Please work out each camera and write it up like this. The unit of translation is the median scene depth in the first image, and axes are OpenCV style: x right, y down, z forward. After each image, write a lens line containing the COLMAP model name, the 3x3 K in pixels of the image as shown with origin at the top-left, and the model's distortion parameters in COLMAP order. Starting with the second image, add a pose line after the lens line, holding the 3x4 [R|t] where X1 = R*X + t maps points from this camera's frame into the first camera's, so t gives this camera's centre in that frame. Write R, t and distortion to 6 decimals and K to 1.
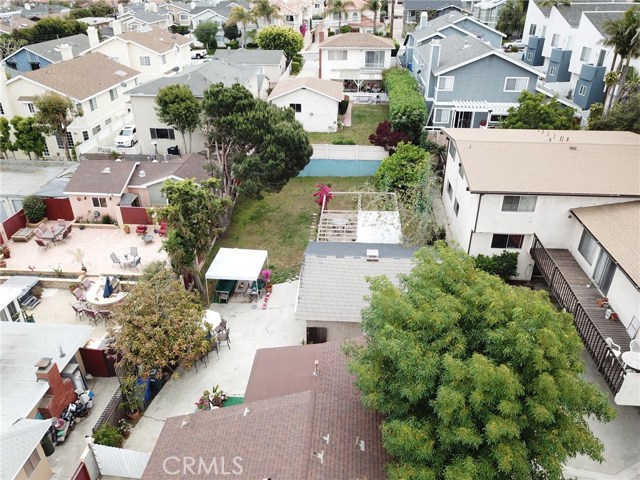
lens RADIAL K [[483.5, 0, 320.0], [0, 483.5, 240.0], [0, 0, 1]] dist [0.005515, 0.004221]
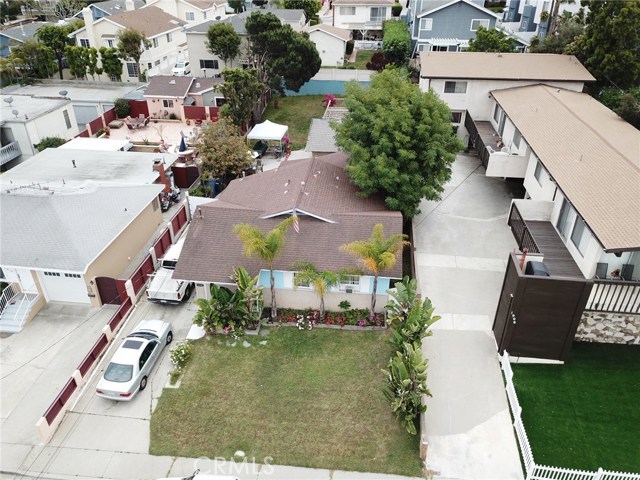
lens RADIAL K [[483.5, 0, 320.0], [0, 483.5, 240.0], [0, 0, 1]] dist [0.005515, 0.004221]
pose [[0.999062, 0.024593, -0.035645, 0.034964], [-0.023614, 0.999339, 0.027623, 0.234368], [0.036301, -0.026755, 0.998983, -0.339948]]
